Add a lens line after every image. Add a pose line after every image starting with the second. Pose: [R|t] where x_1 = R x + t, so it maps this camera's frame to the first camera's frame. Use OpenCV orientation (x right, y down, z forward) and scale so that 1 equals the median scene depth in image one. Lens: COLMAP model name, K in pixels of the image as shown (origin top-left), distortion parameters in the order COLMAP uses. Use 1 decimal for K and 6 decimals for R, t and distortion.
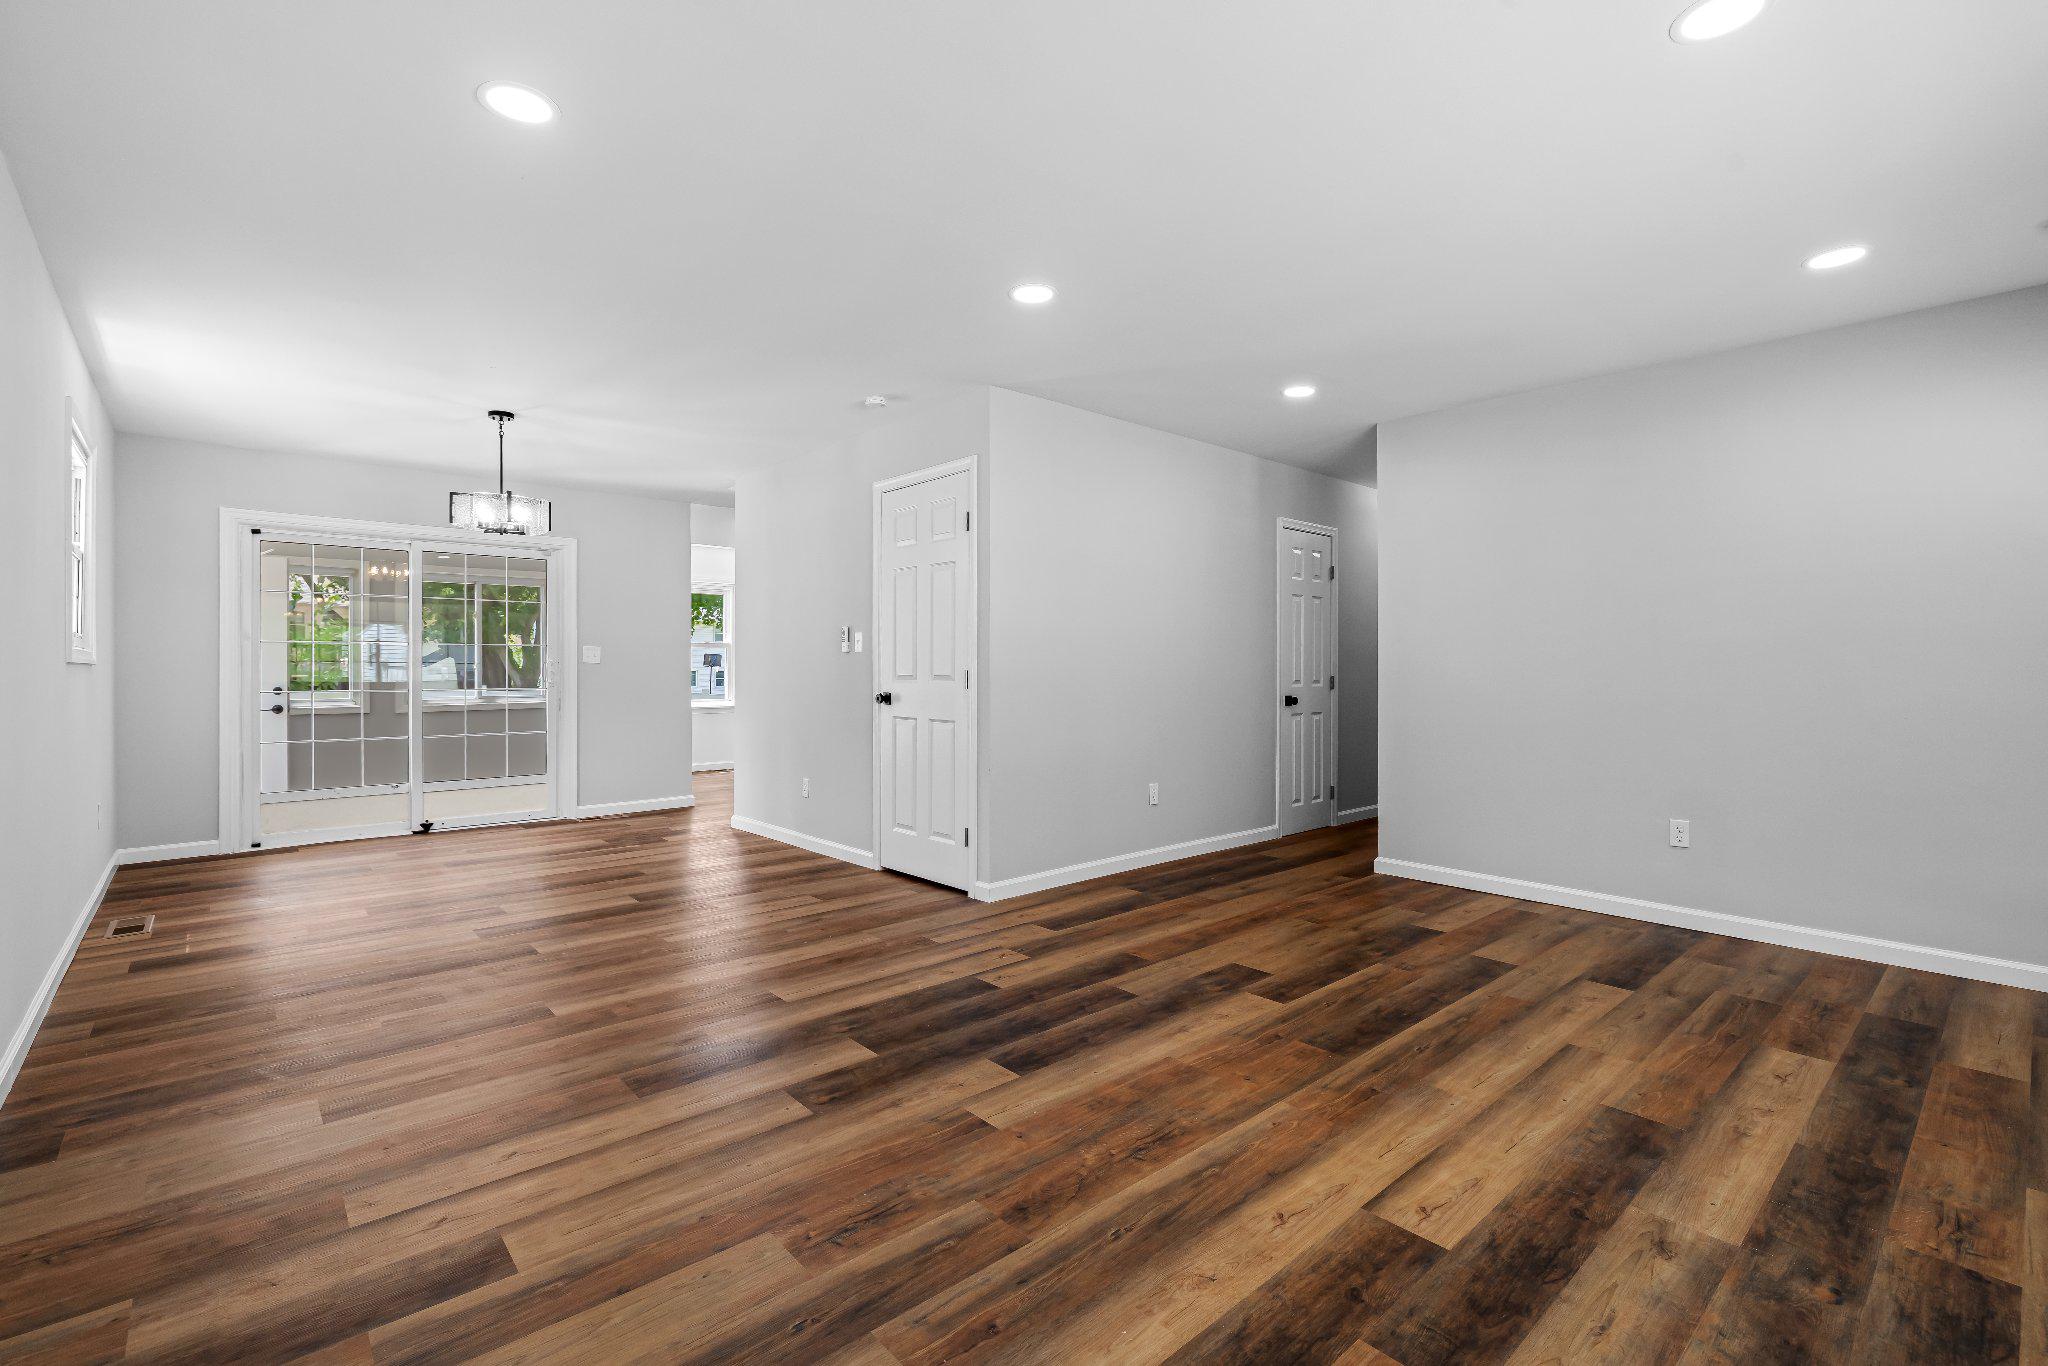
lens RADIAL K [[898.5, 0, 1019.7], [0, 898.5, 673.2], [0, 0, 1]] dist [-0.002406, -0.000480]
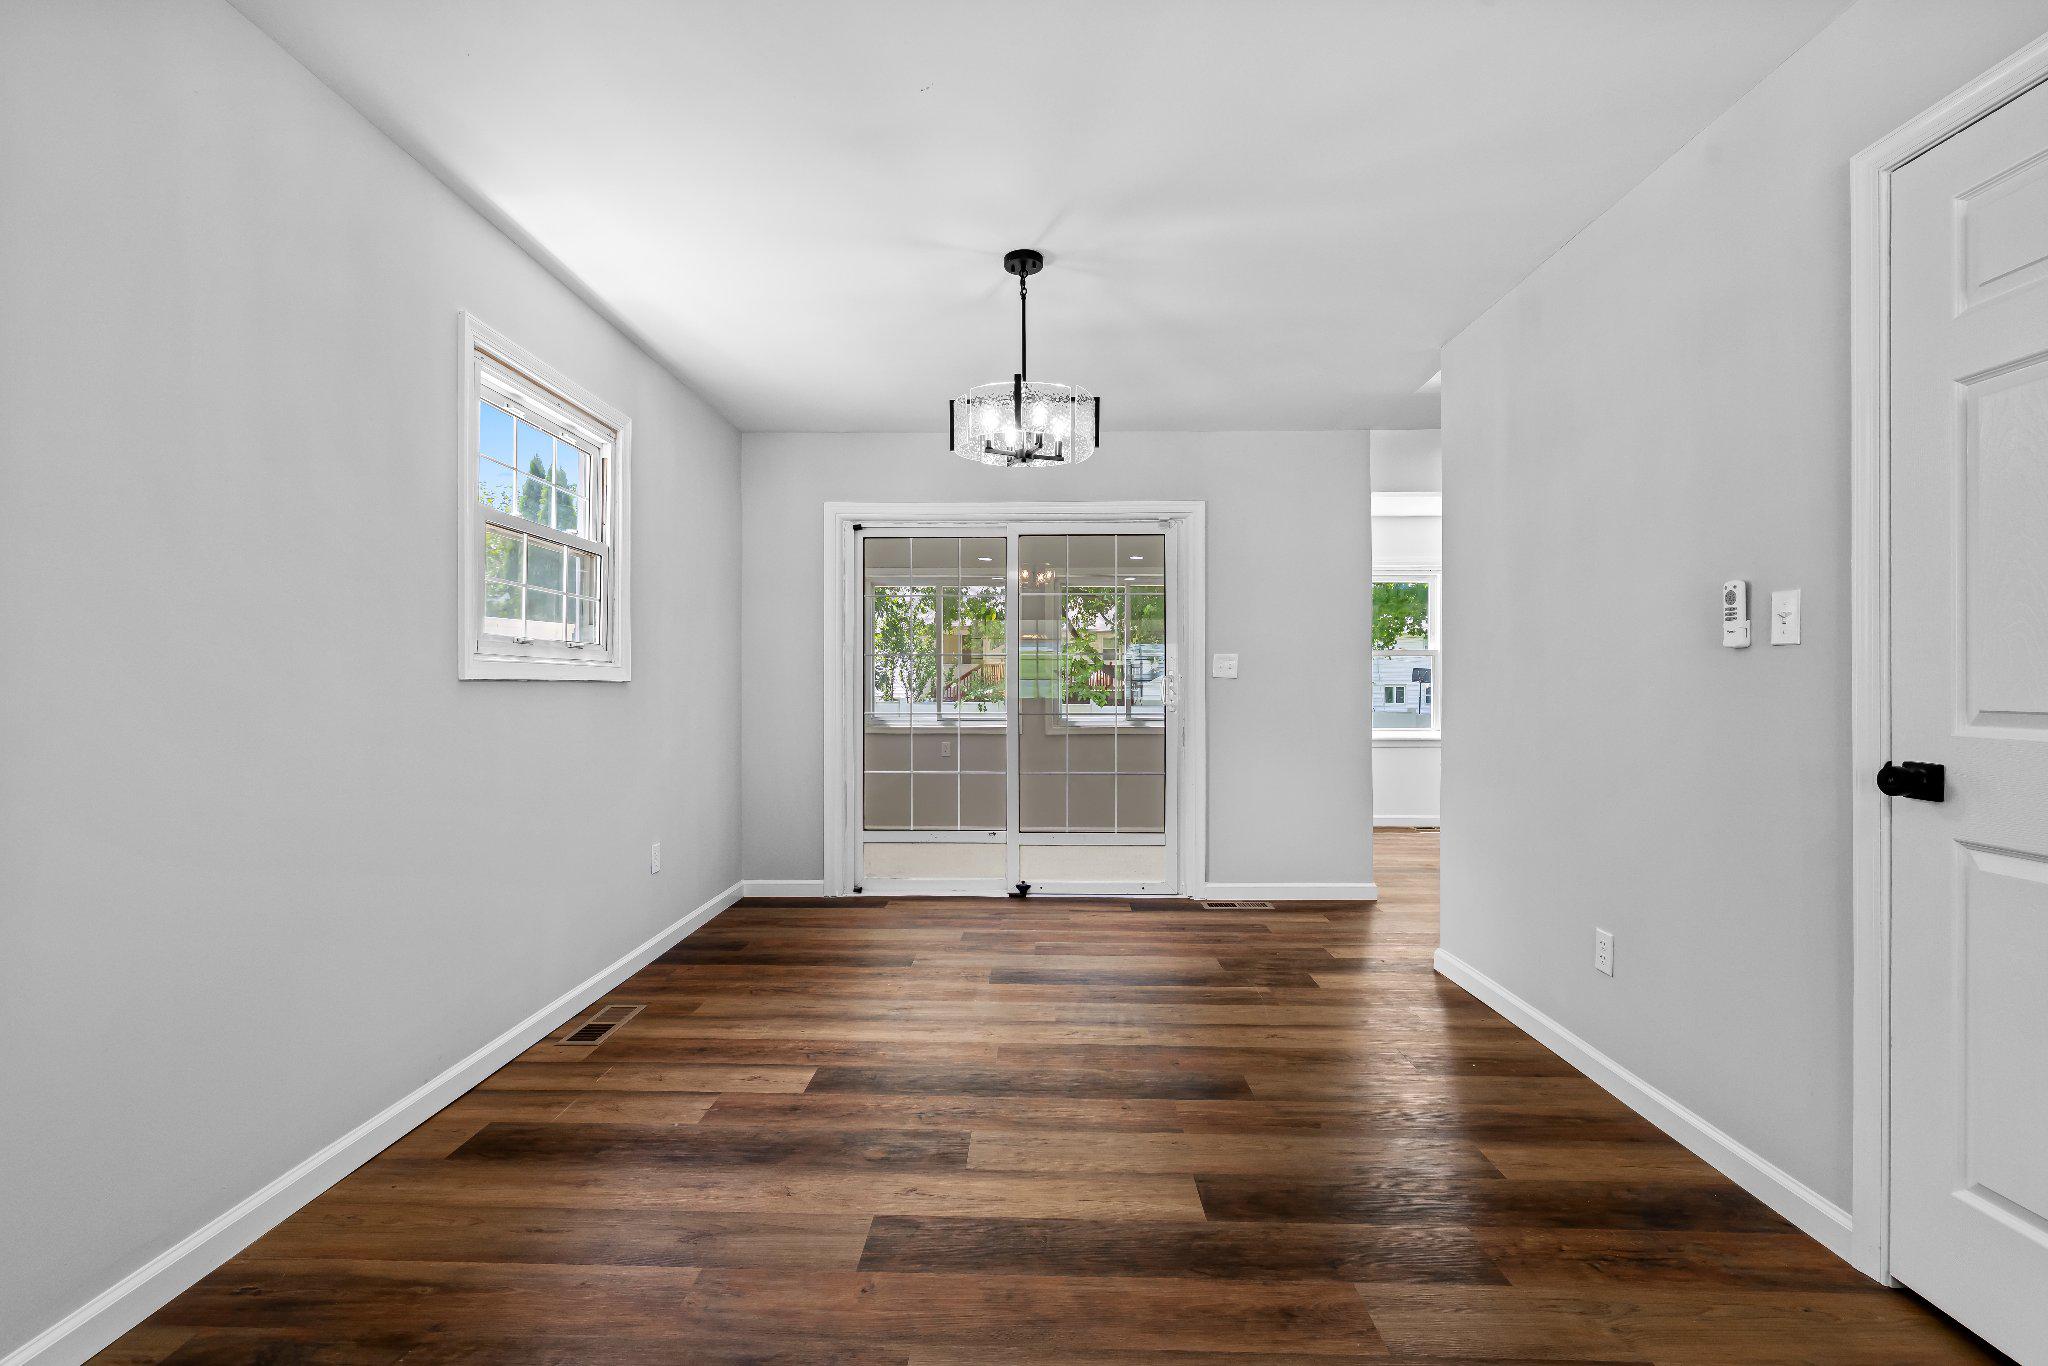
lens RADIAL K [[898.5, 0, 1019.7], [0, 898.5, 673.2], [0, 0, 1]] dist [-0.002406, -0.000480]
pose [[0.730967, -0.007909, -0.682367, -0.242664], [-0.003614, 0.999874, -0.015461, -0.007401], [0.682403, 0.013767, 0.730847, 0.786175]]
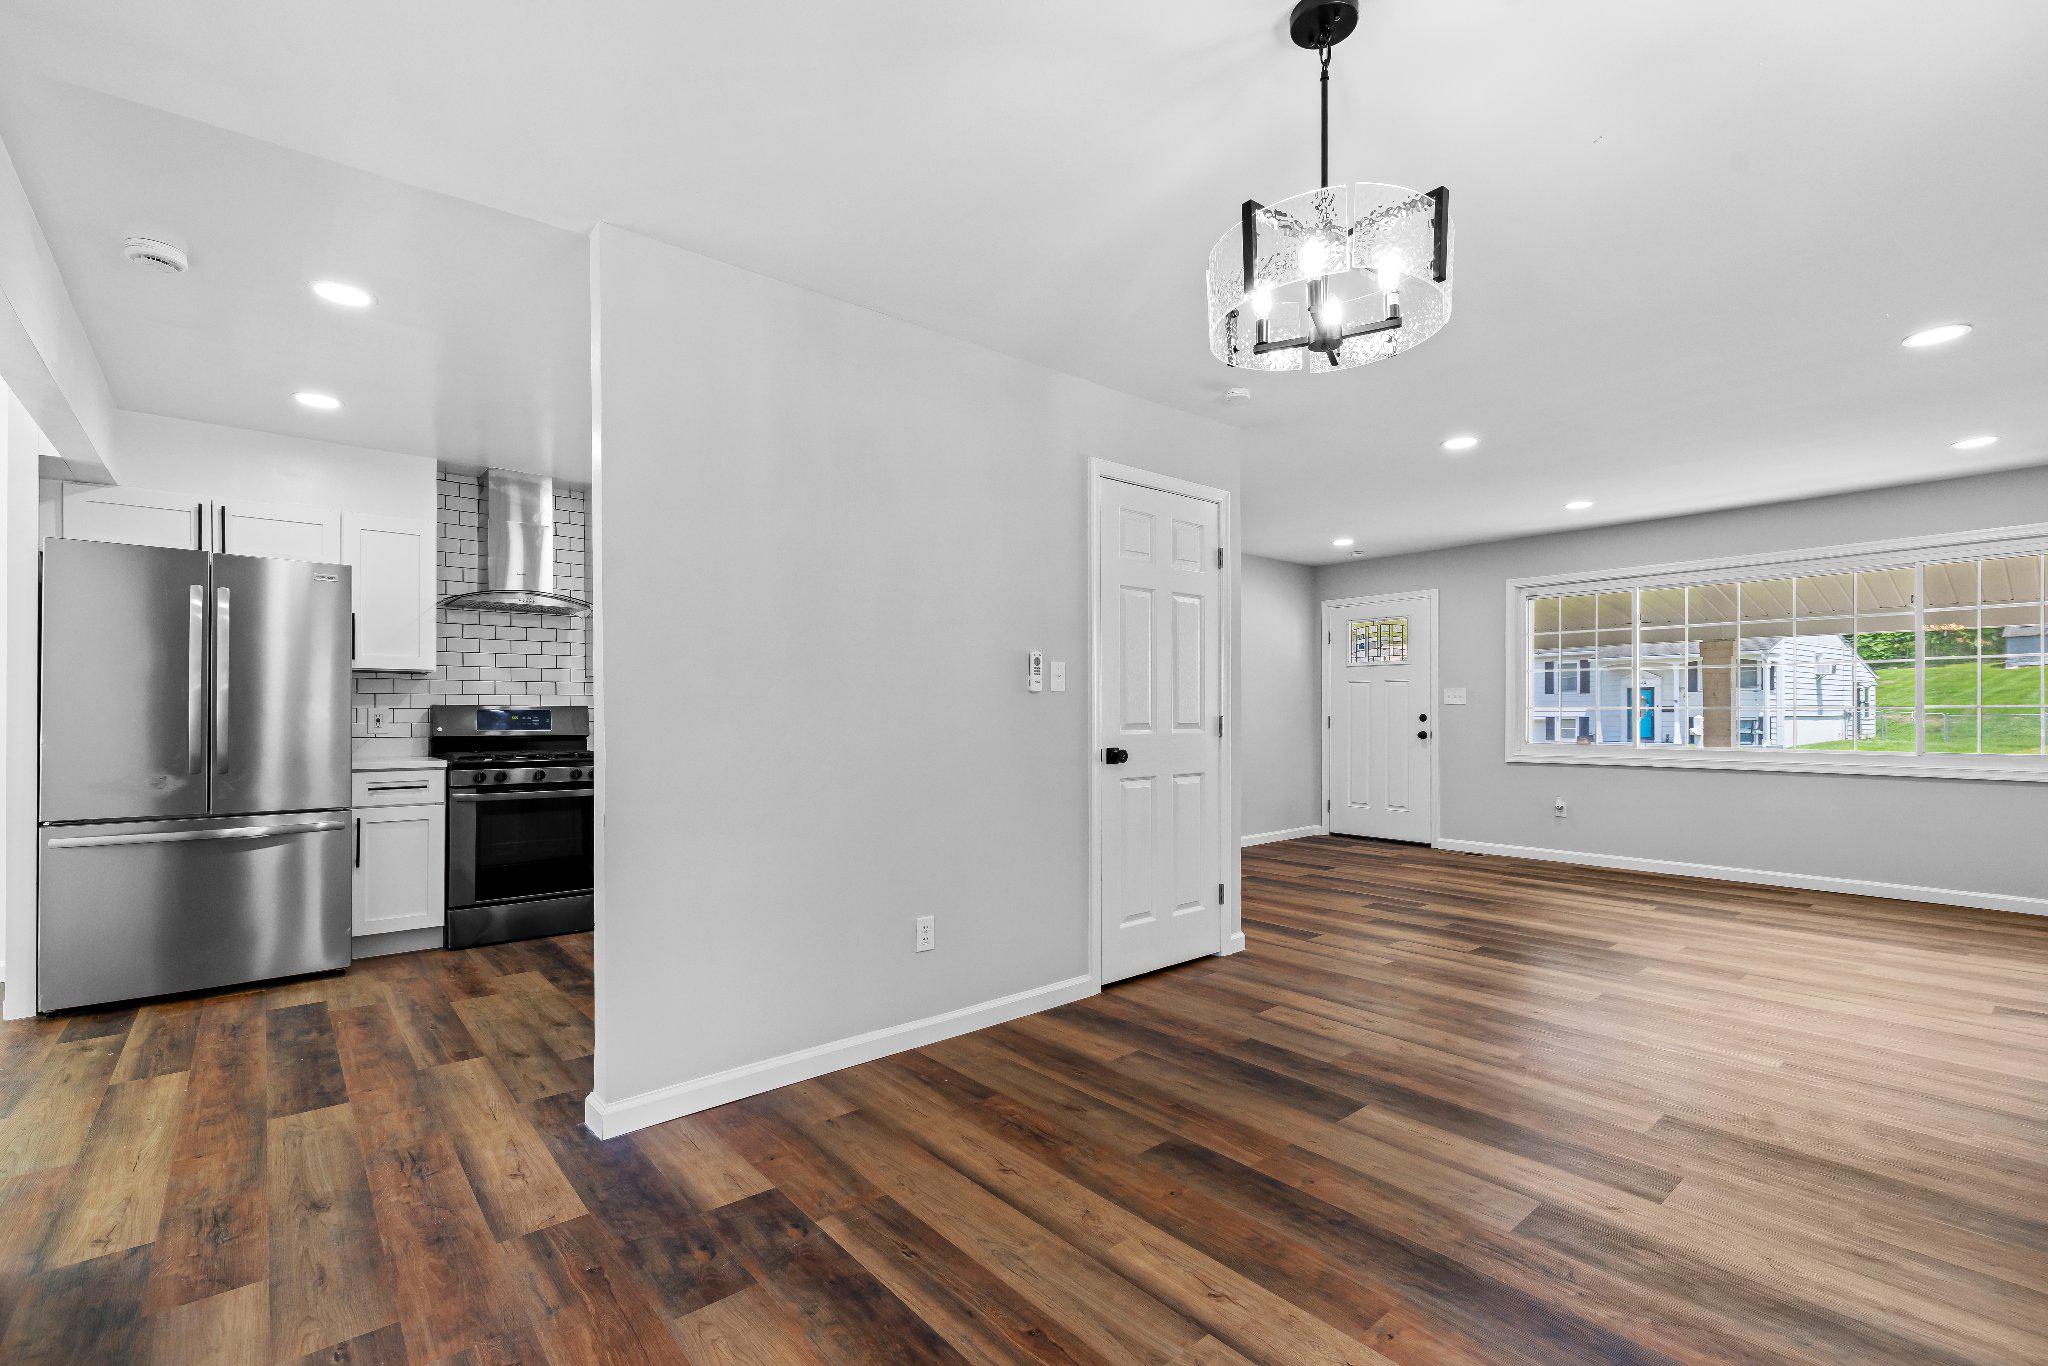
lens RADIAL K [[897.1, 0, 1013.6], [0, 897.1, 706.7], [0, 0, 1]] dist [-0.000764, 0.000059]
pose [[0.036242, 0.006379, 0.999323, -1.319769], [0.011485, 0.999911, -0.006799, -0.011848], [-0.999277, 0.011723, 0.036165, 1.551335]]
